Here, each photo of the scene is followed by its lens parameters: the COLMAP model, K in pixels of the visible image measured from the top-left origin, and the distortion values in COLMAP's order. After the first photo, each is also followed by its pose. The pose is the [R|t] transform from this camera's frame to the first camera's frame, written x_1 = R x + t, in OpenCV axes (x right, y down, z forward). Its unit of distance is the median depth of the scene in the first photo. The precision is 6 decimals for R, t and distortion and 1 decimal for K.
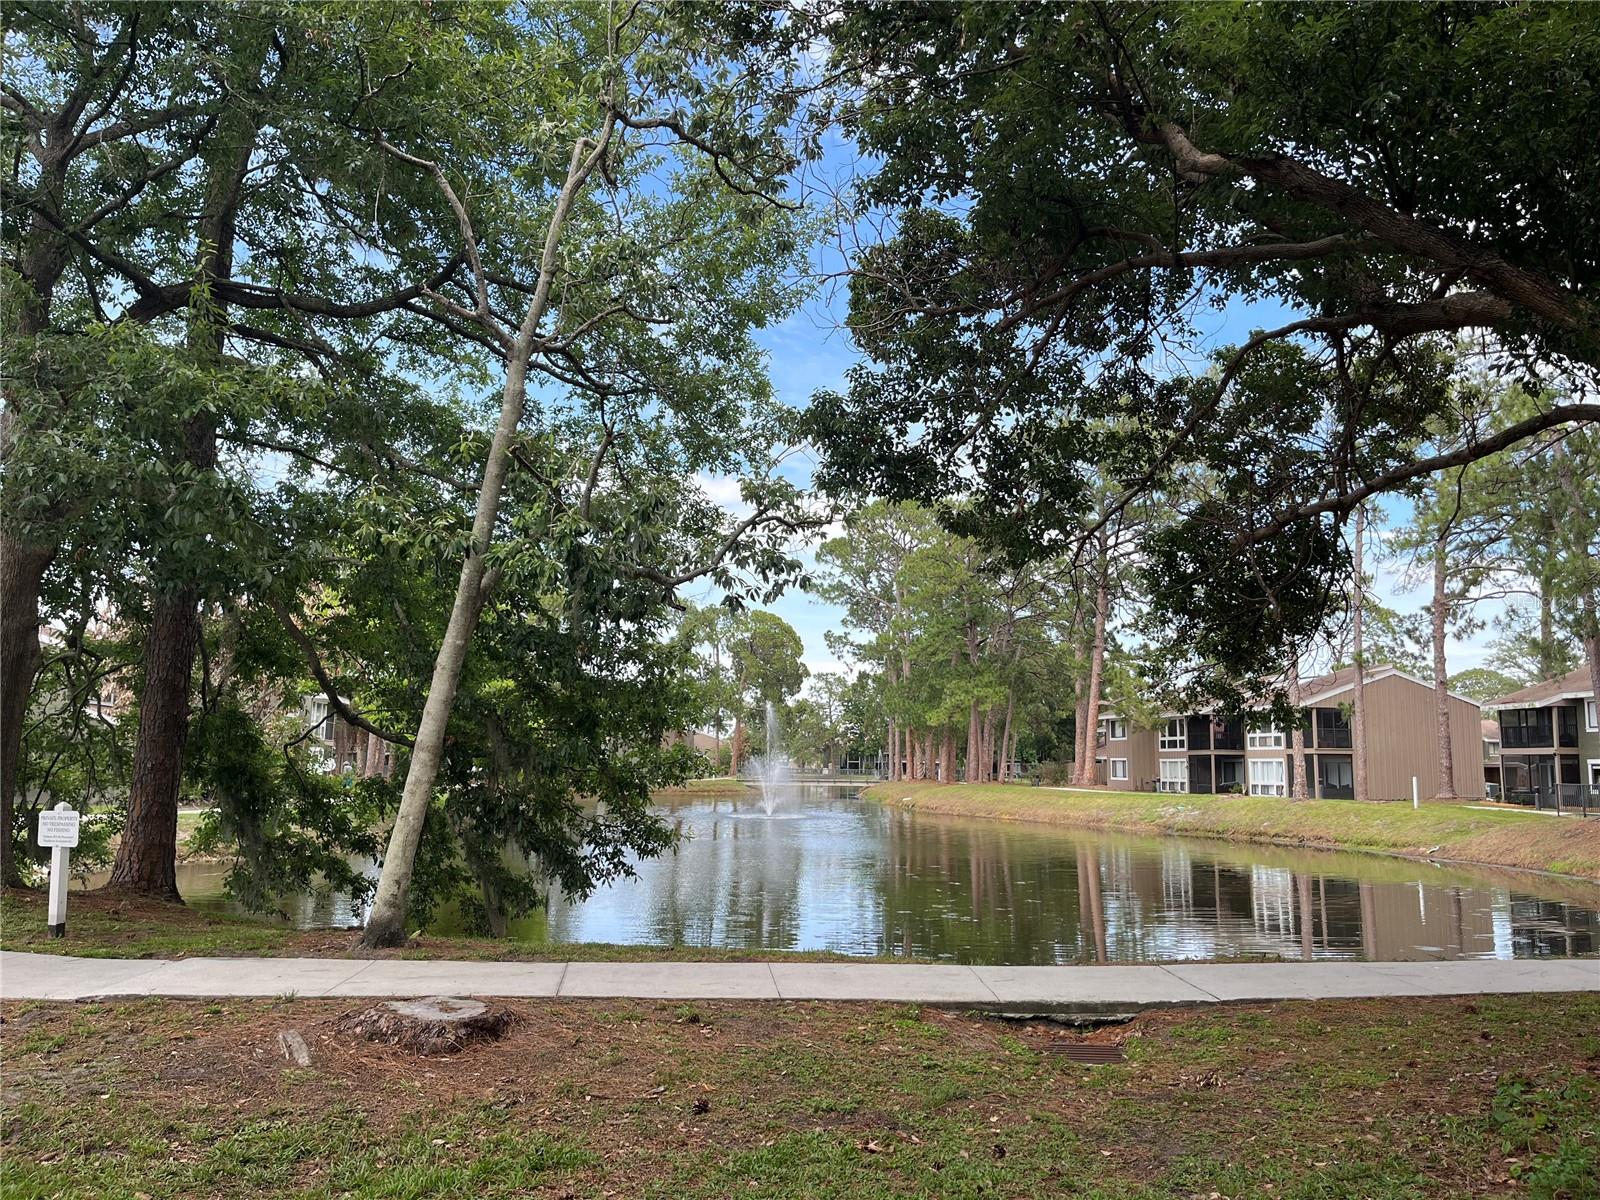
lens RADIAL K [[1205.1, 0, 805.5], [0, 1205.1, 607.1], [0, 0, 1]] dist [0.090958, -0.137073]
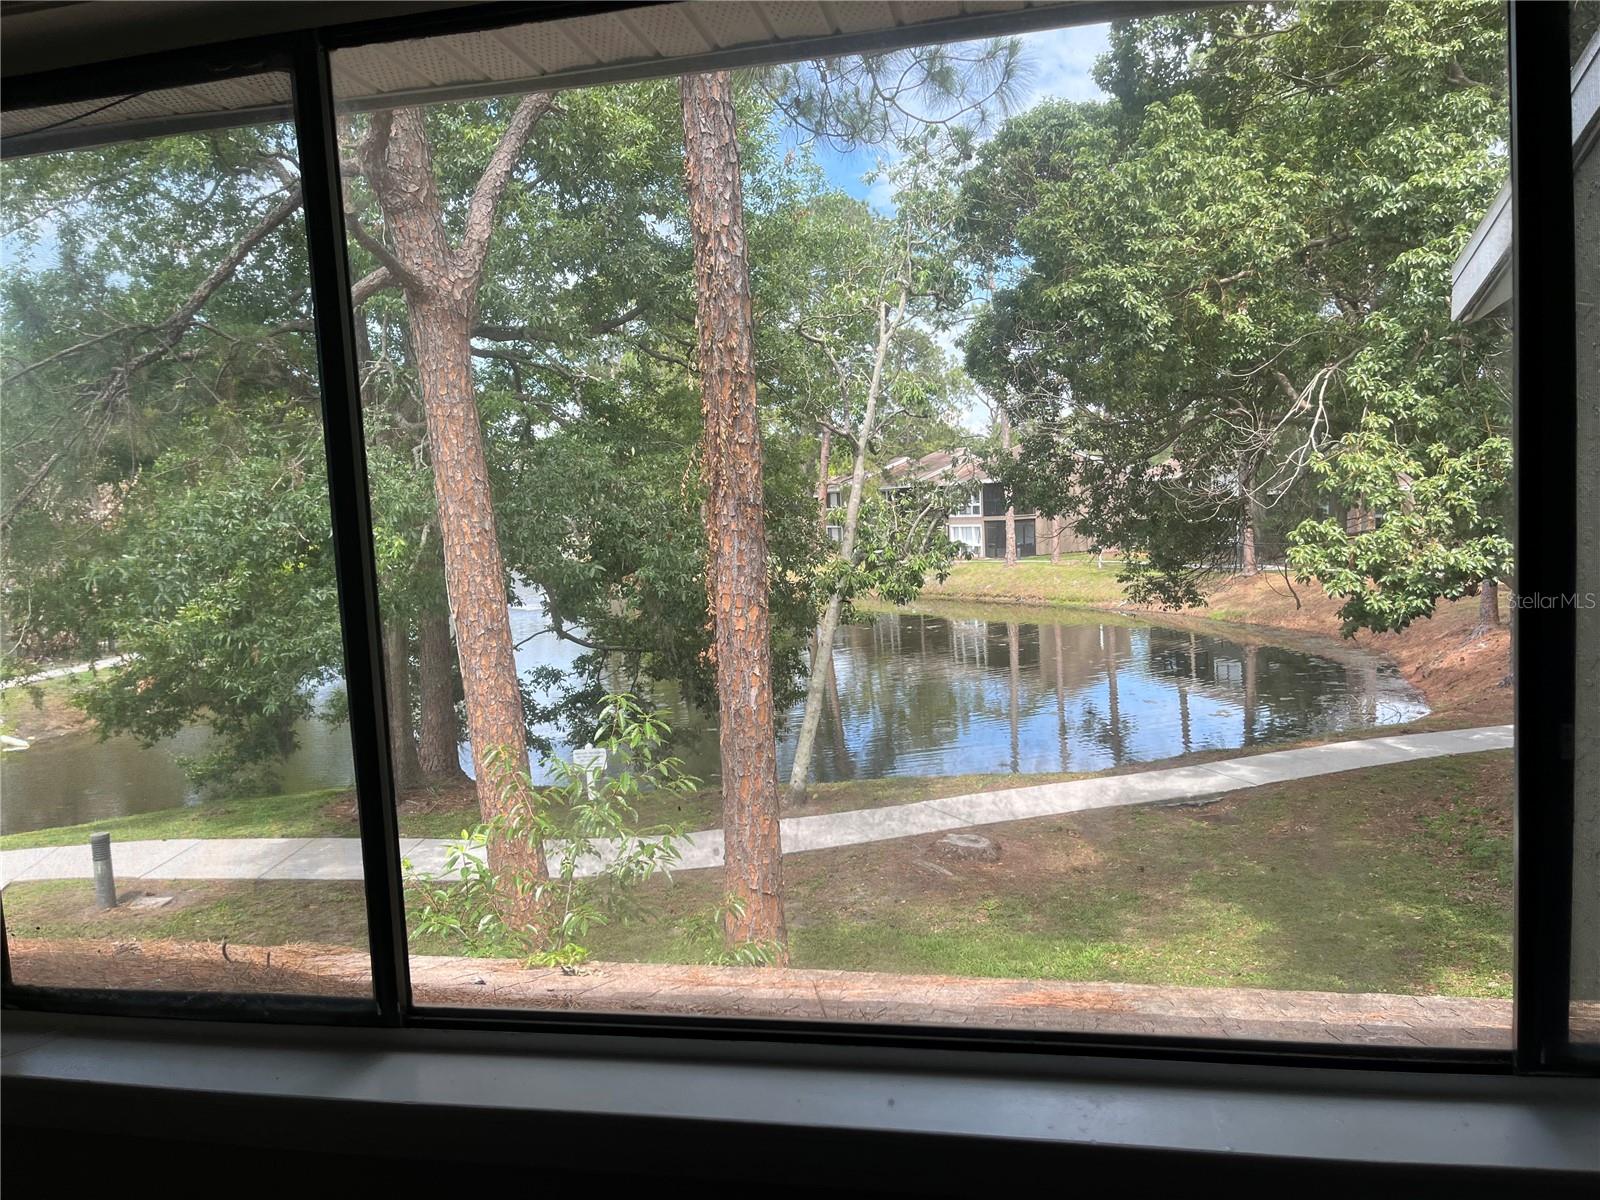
lens RADIAL K [[1205.1, 0, 805.5], [0, 1205.1, 607.1], [0, 0, 1]] dist [0.090958, -0.137073]
pose [[0.956857, -0.078498, 0.279754, -0.147262], [0.018194, 0.977112, 0.211947, -0.066210], [-0.289988, -0.197713, 0.936385, -0.101846]]
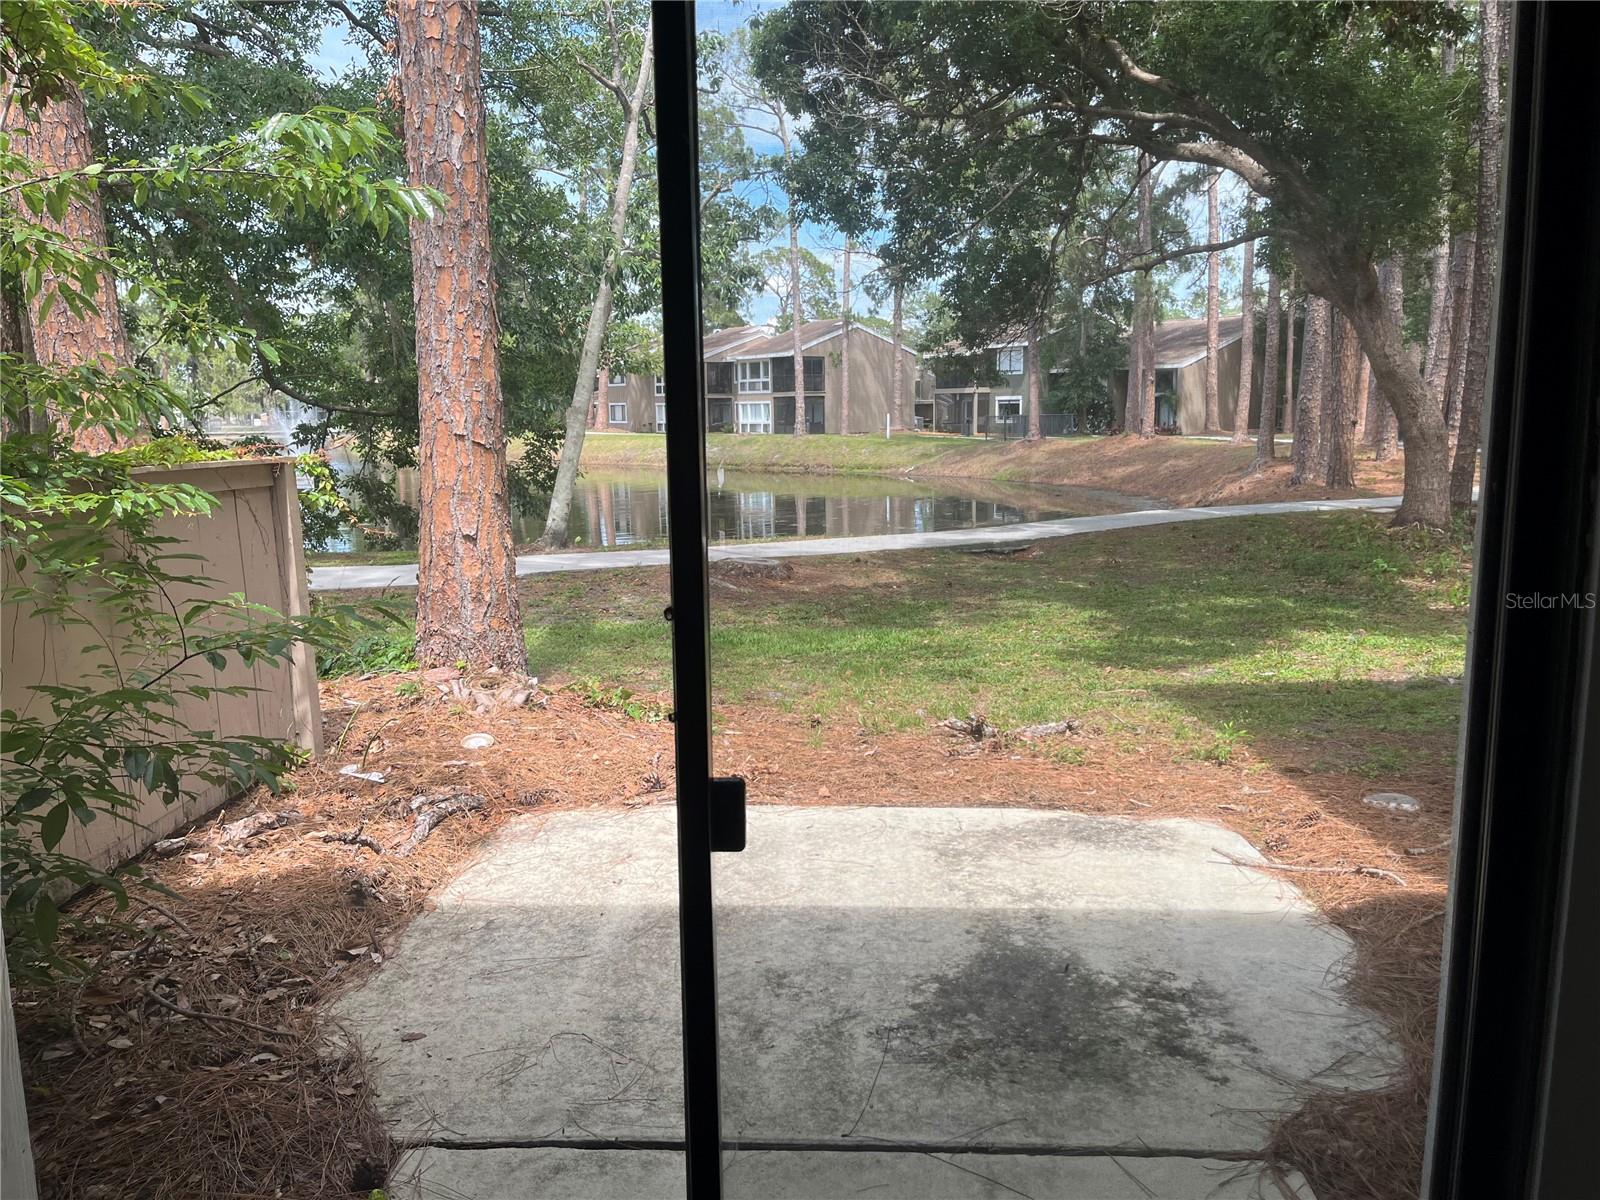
lens RADIAL K [[1207.7, 0, 800.0], [0, 1207.7, 600.0], [0, 0, 1]] dist [0.065580, -0.069360]
pose [[0.896531, -0.090629, 0.433610, -0.134098], [-0.035109, 0.961232, 0.273498, -0.013102], [-0.441587, -0.260423, 0.858593, -0.073238]]
